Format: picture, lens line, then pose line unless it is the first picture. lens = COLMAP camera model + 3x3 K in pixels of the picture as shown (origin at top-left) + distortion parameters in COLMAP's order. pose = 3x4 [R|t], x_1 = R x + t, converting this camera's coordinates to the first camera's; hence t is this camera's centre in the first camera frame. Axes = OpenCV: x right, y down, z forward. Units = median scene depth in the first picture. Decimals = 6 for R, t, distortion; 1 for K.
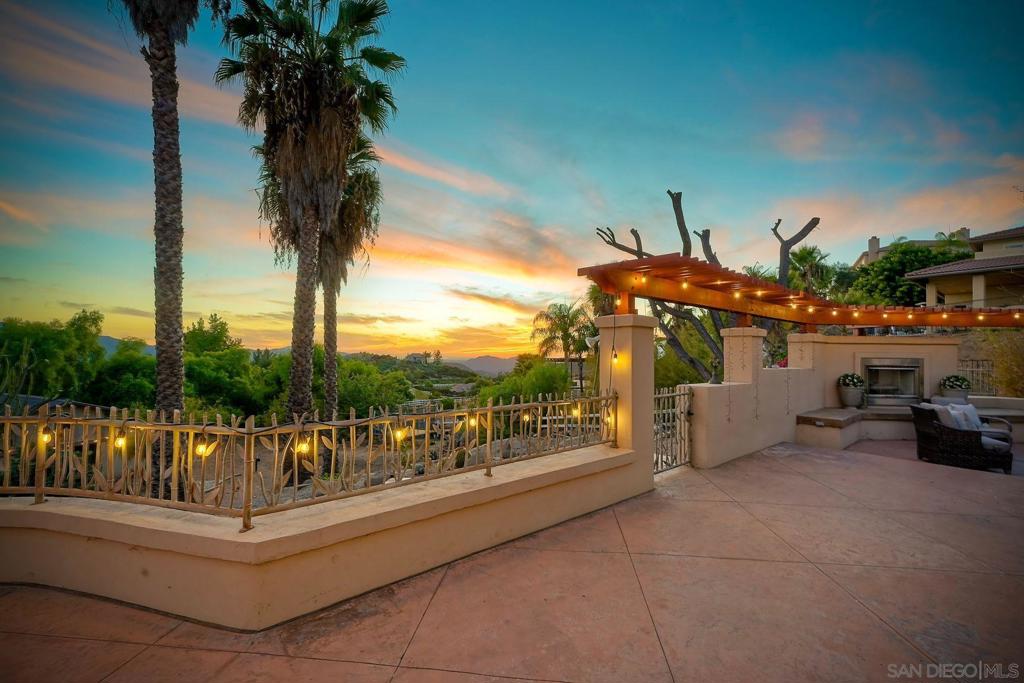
lens RADIAL K [[428.2, 0, 512.0], [0, 428.2, 341.5], [0, 0, 1]] dist [0.002941, 0.000180]
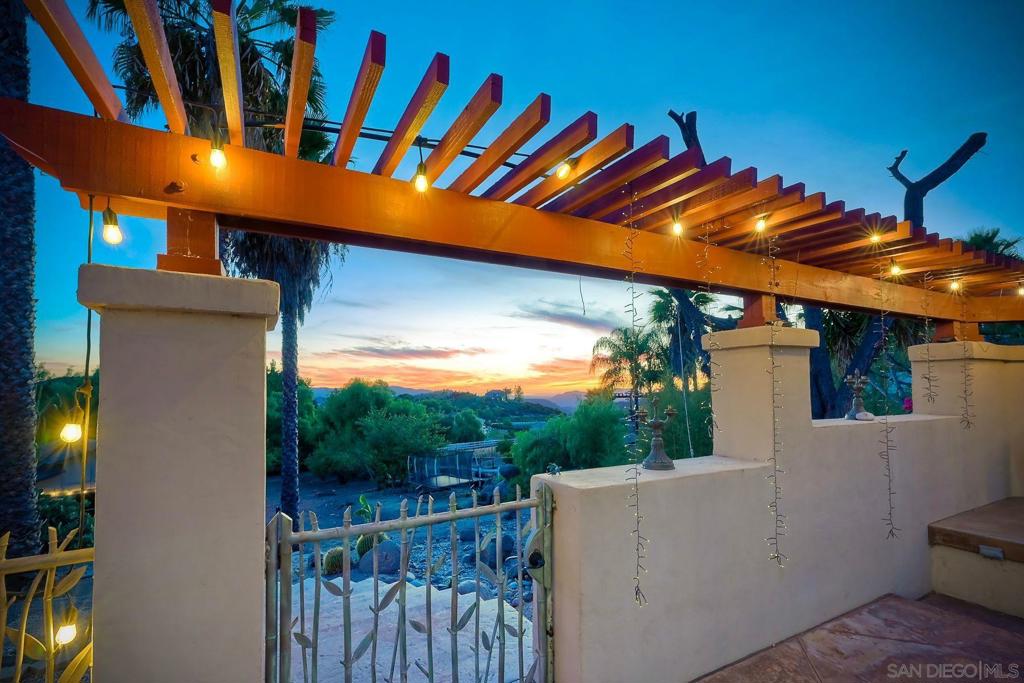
lens RADIAL K [[452.5, 0, 508.7], [0, 452.5, 368.4], [0, 0, 1]] dist [0.000424, 0.000177]
pose [[0.975692, -0.027614, -0.217400, 0.241603], [0.023929, 0.999522, -0.019566, 0.006213], [0.217836, 0.013888, 0.975887, 0.310532]]
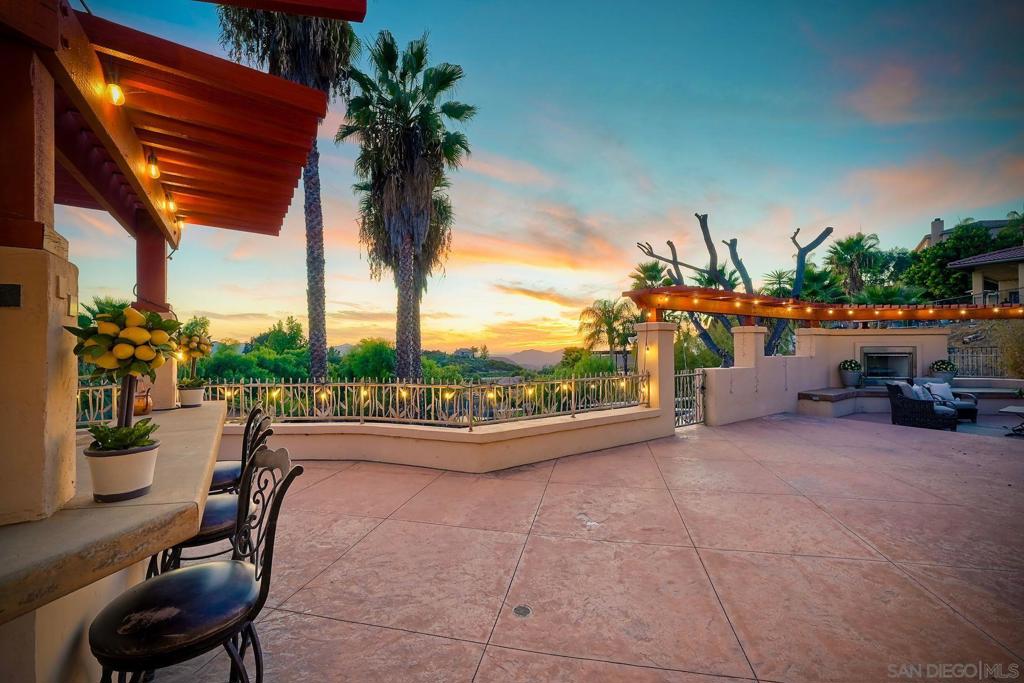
lens RADIAL K [[428.2, 0, 512.0], [0, 428.2, 341.5], [0, 0, 1]] dist [0.002941, 0.000180]
pose [[0.994869, -0.018011, -0.099551, -0.039141], [0.019456, 0.999719, 0.013557, -0.010204], [0.099279, -0.015424, 0.994940, -0.248419]]
